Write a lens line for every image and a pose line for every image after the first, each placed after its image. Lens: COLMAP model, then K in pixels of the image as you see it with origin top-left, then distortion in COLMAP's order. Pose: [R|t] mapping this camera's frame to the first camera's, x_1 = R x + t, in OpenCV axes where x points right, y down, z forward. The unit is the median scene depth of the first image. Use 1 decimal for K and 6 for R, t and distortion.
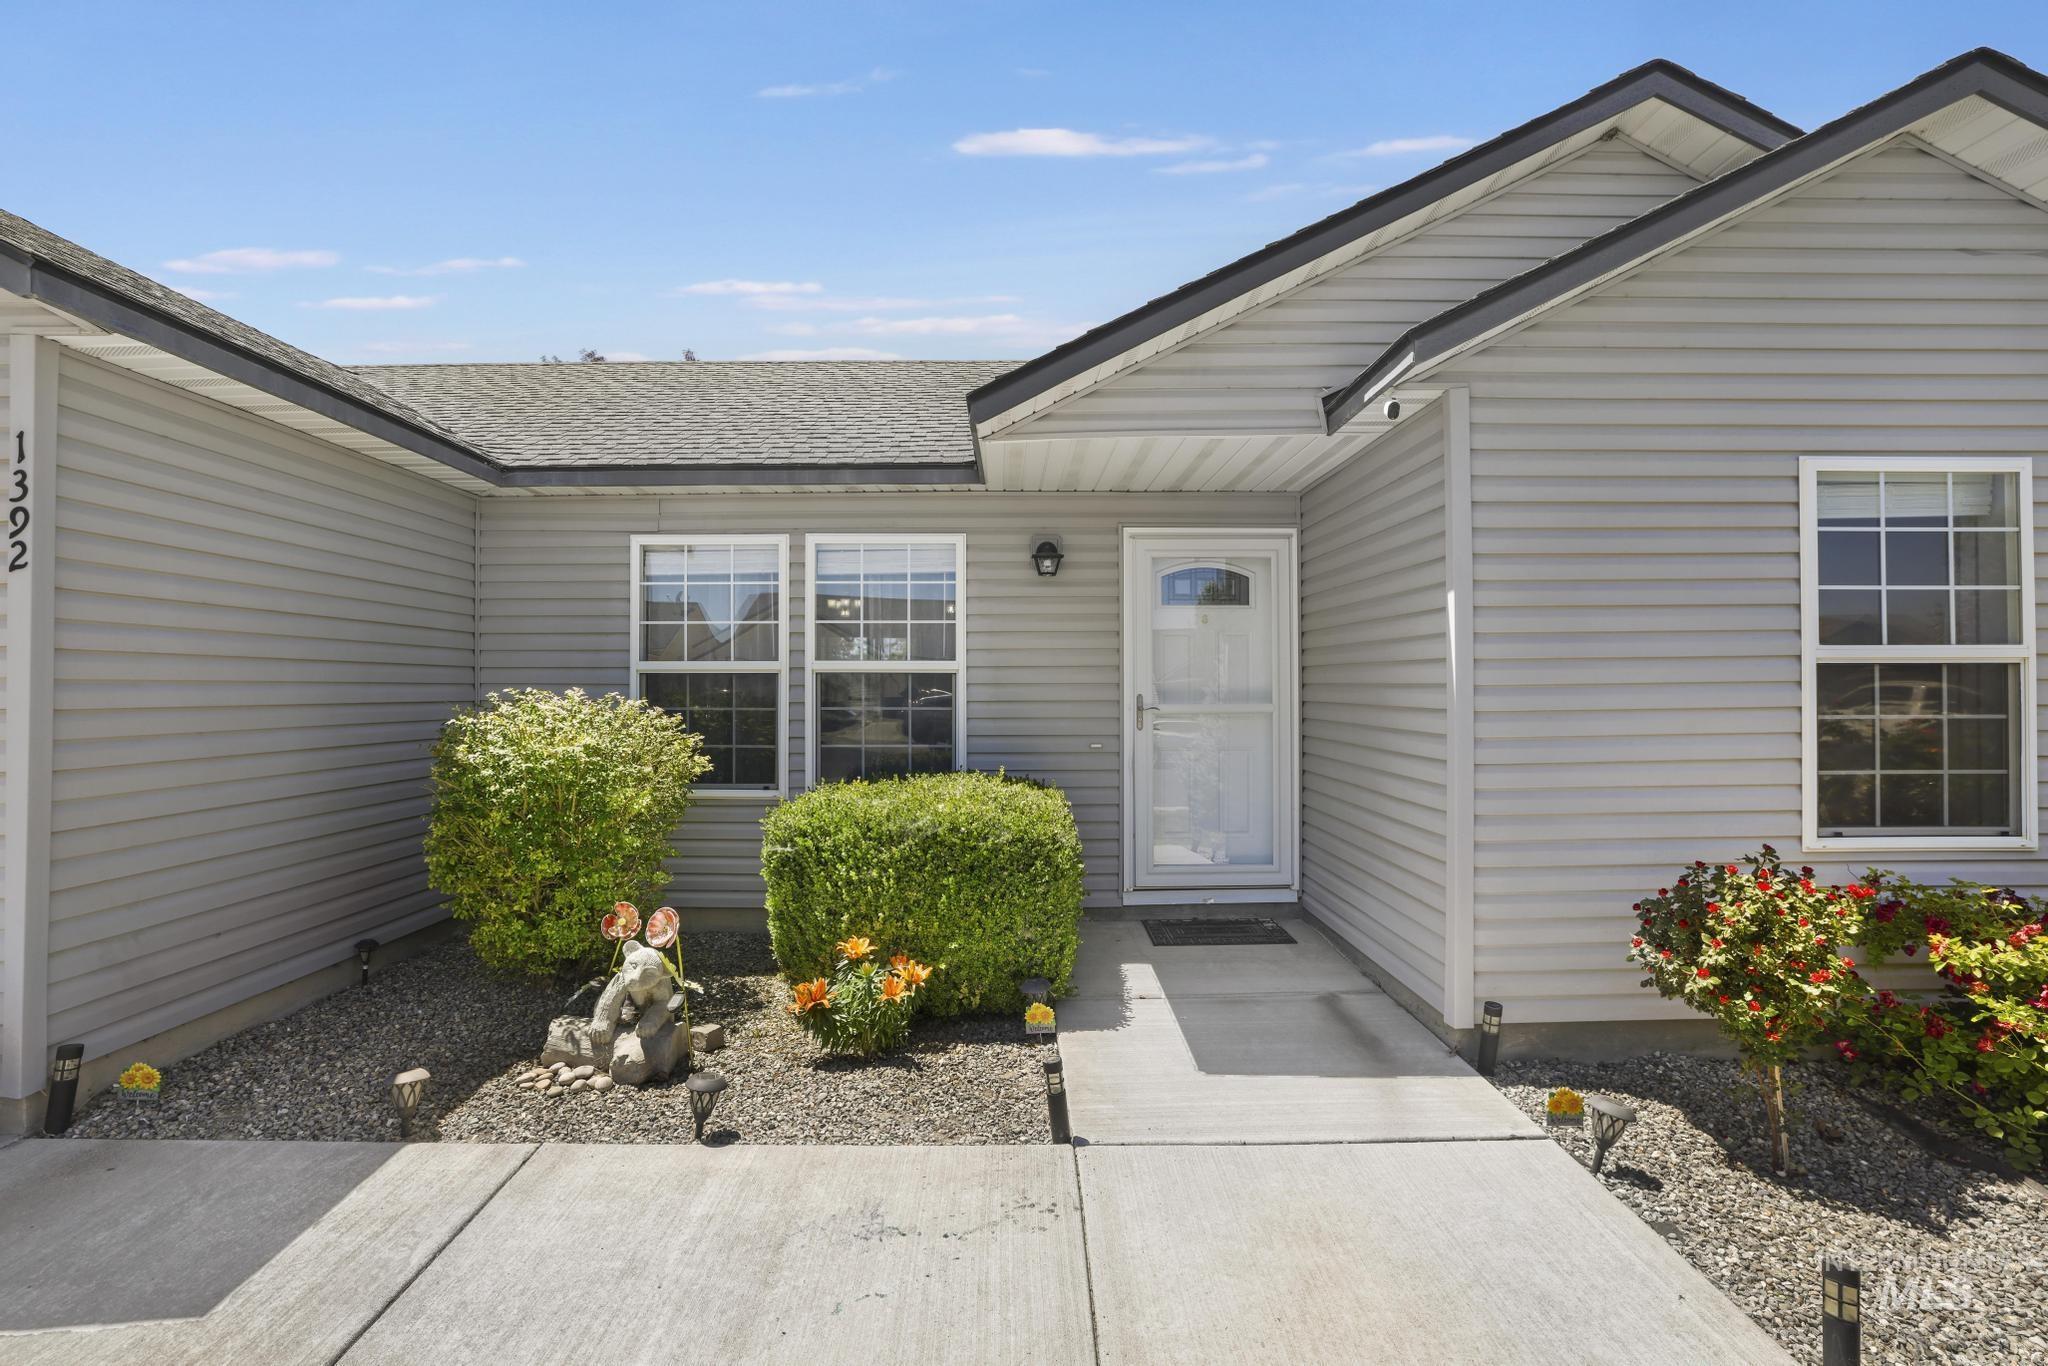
lens RADIAL K [[881.5, 0, 1006.3], [0, 881.5, 686.8], [0, 0, 1]] dist [-0.008023, 0.002359]
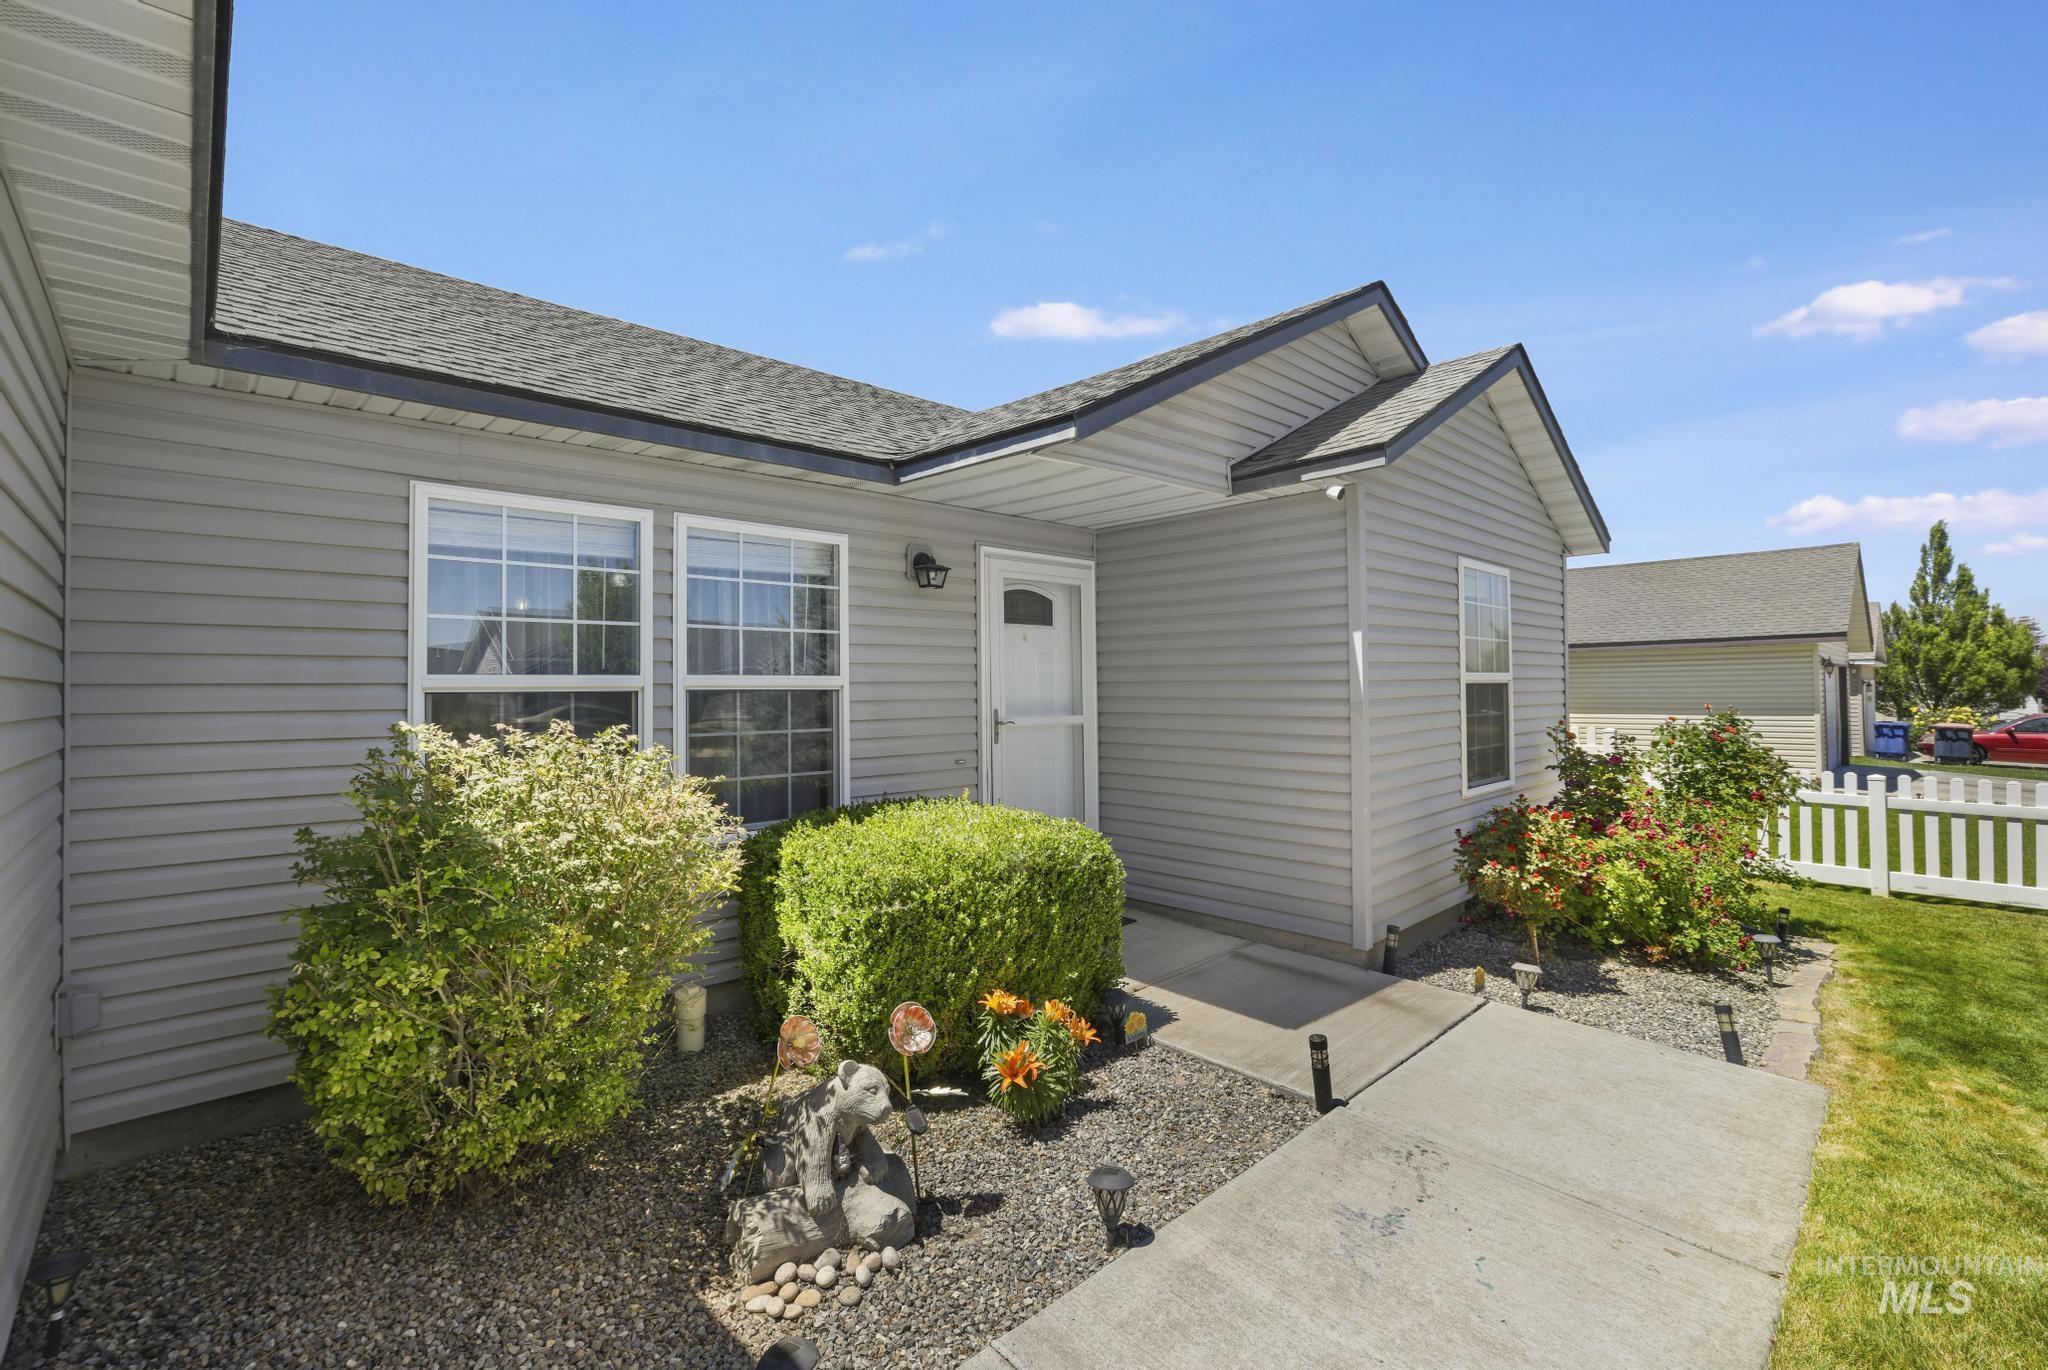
lens RADIAL K [[881.5, 0, 1015.2], [0, 881.5, 681.1], [0, 0, 1]] dist [-0.008023, 0.002359]
pose [[0.737040, -0.000578, 0.675849, -0.734620], [0.008415, 0.999930, -0.008322, -0.021825], [-0.675797, 0.011821, 0.736993, 0.315413]]
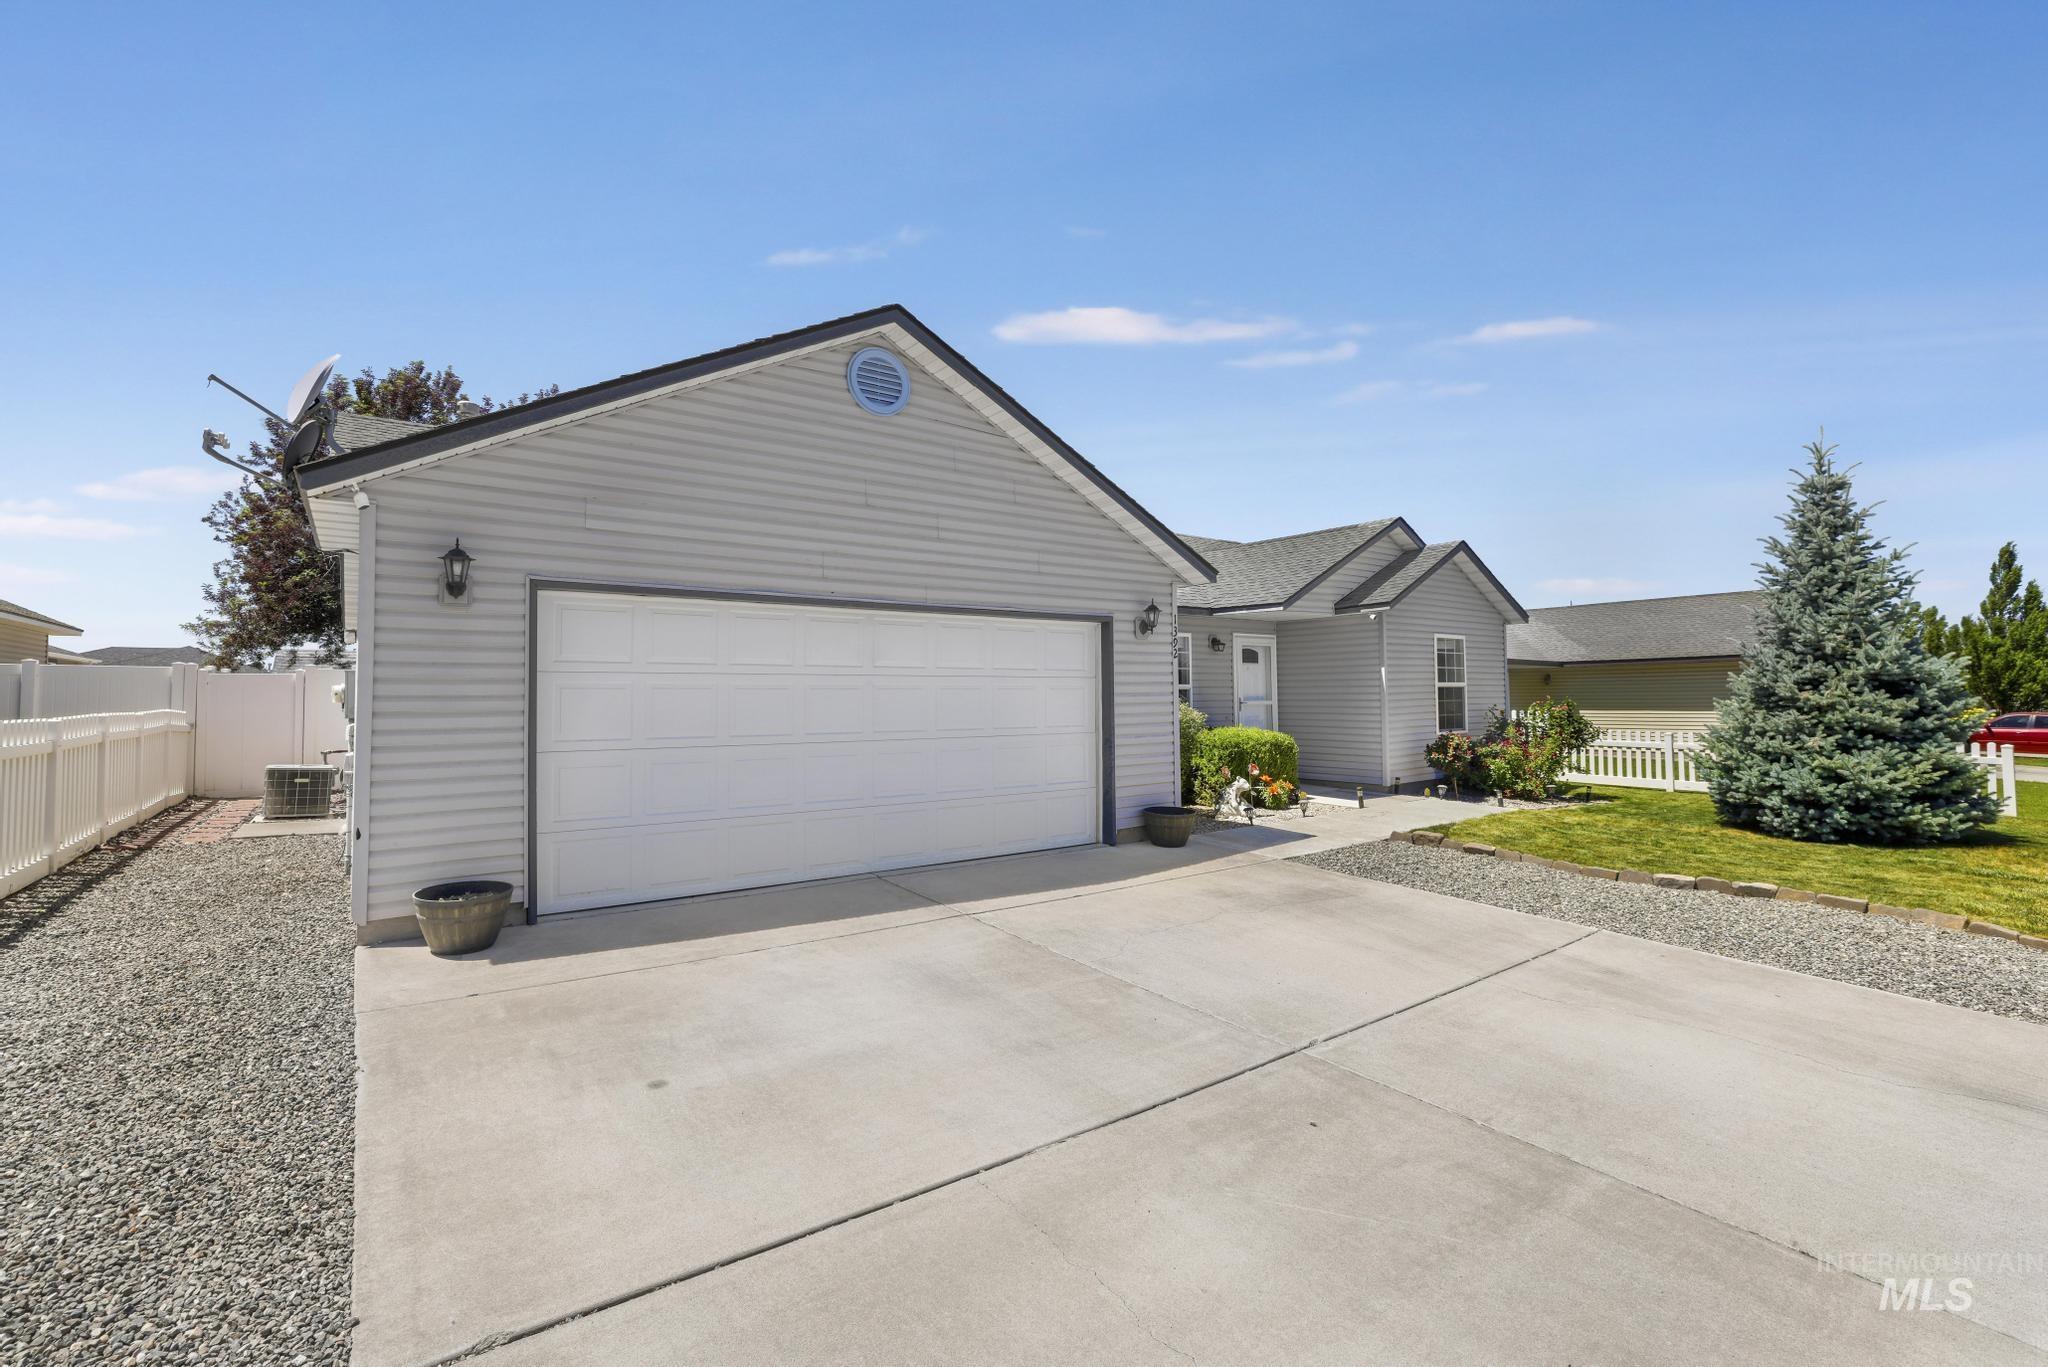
lens RADIAL K [[881.5, 0, 1029.1], [0, 881.5, 676.6], [0, 0, 1]] dist [-0.008023, 0.002359]
pose [[0.804645, 0.007329, 0.593710, -2.560665], [0.008099, 0.999695, -0.023317, 0.002597], [-0.593700, 0.023570, 0.804341, -0.955120]]
